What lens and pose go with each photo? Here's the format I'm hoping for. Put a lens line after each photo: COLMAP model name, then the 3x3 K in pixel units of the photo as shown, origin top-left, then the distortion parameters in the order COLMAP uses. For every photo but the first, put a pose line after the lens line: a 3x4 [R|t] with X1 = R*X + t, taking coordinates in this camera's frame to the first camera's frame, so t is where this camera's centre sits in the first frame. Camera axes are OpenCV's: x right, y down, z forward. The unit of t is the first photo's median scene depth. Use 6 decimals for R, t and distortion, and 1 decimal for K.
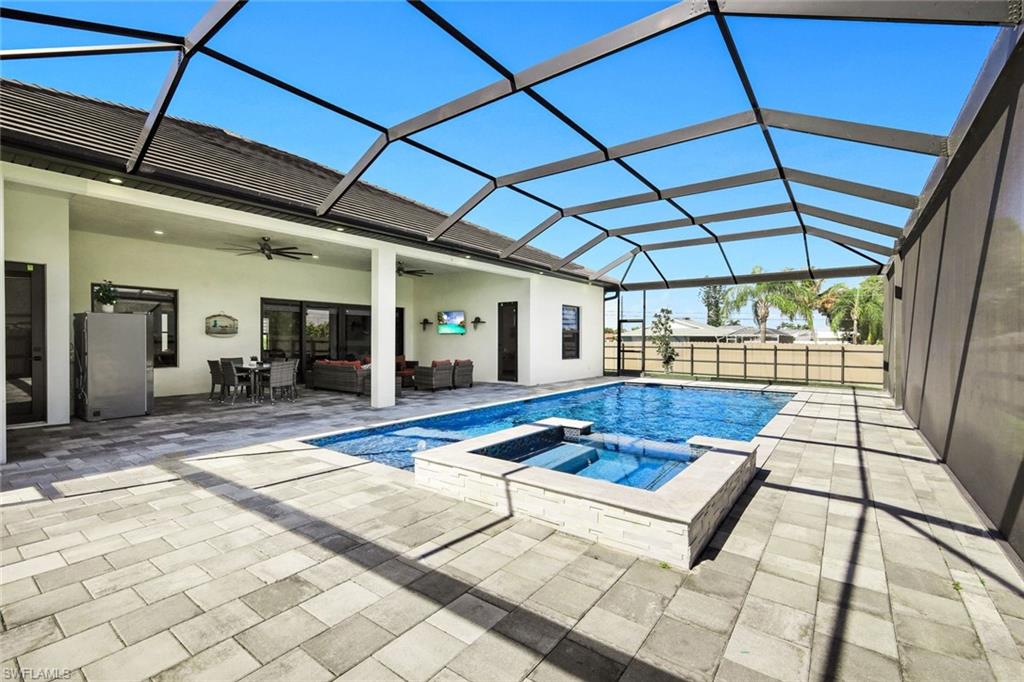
lens RADIAL K [[449.8, 0, 510.8], [0, 449.8, 340.7], [0, 0, 1]] dist [0.001429, 0.000259]
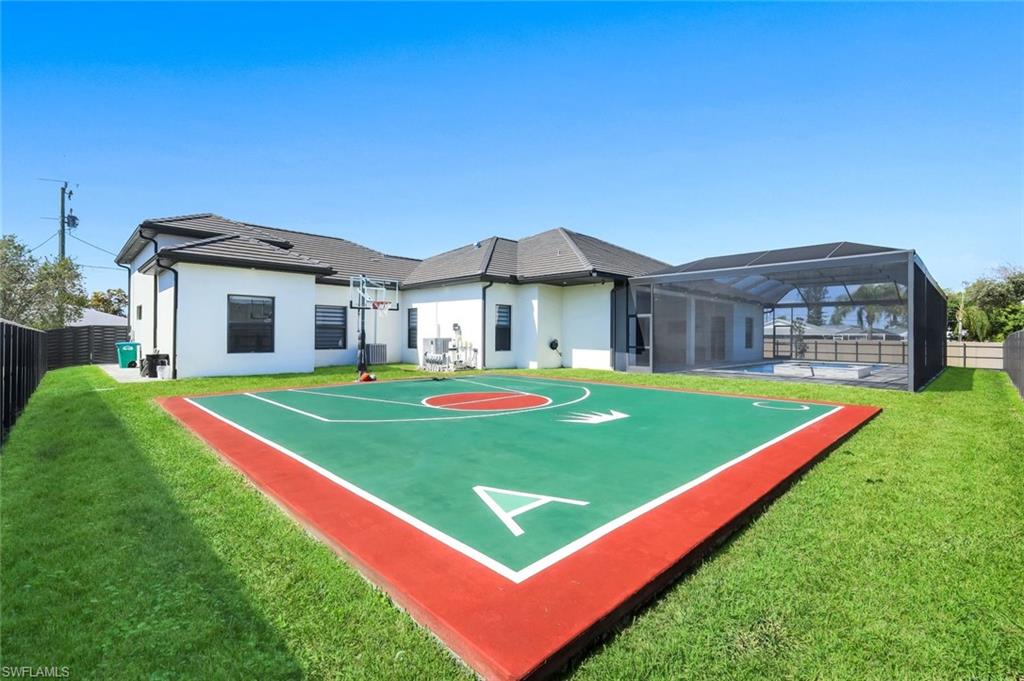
lens RADIAL K [[449.8, 0, 510.8], [0, 449.8, 340.2], [0, 0, 1]] dist [0.001429, 0.000259]
pose [[0.987211, 0.002226, -0.159404, -0.379931], [-0.002160, 0.999997, 0.000587, 0.007602], [0.159405, -0.000235, 0.987213, -0.665274]]
